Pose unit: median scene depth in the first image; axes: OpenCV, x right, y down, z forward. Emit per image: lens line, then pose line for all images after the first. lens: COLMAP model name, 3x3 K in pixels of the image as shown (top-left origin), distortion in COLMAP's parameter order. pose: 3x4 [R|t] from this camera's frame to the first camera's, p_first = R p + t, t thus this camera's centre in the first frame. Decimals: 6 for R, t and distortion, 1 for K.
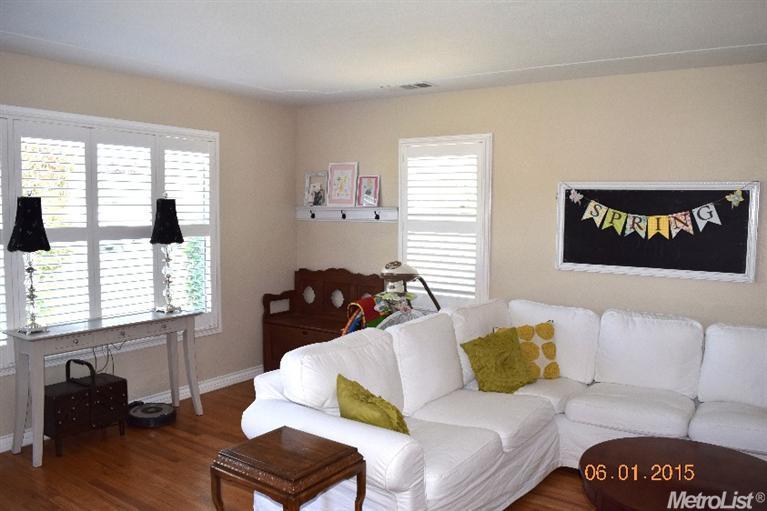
lens RADIAL K [[604.8, 0, 383.5], [0, 604.8, 255.5], [0, 0, 1]] dist [-0.081689, 0.000739]
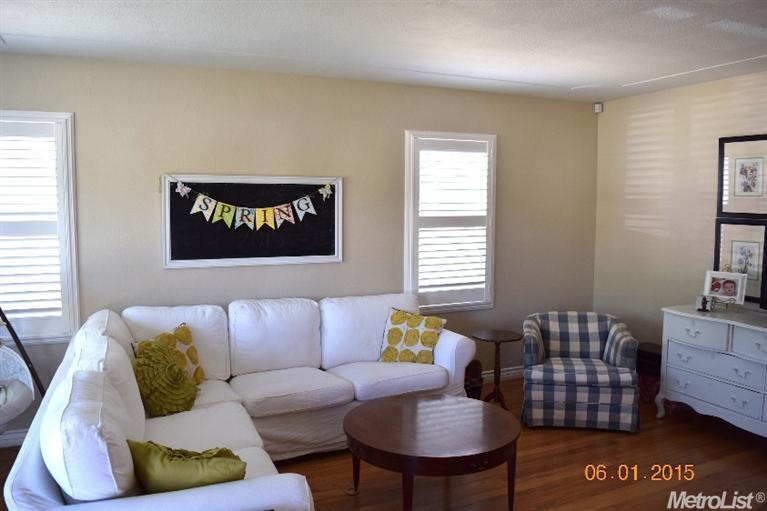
lens RADIAL K [[604.8, 0, 383.5], [0, 604.8, 255.5], [0, 0, 1]] dist [-0.081689, 0.000739]
pose [[0.522339, -0.082344, 0.848753, -0.345470], [0.070149, 0.996103, 0.053468, -0.024580], [-0.849847, 0.031611, 0.526080, 0.250359]]
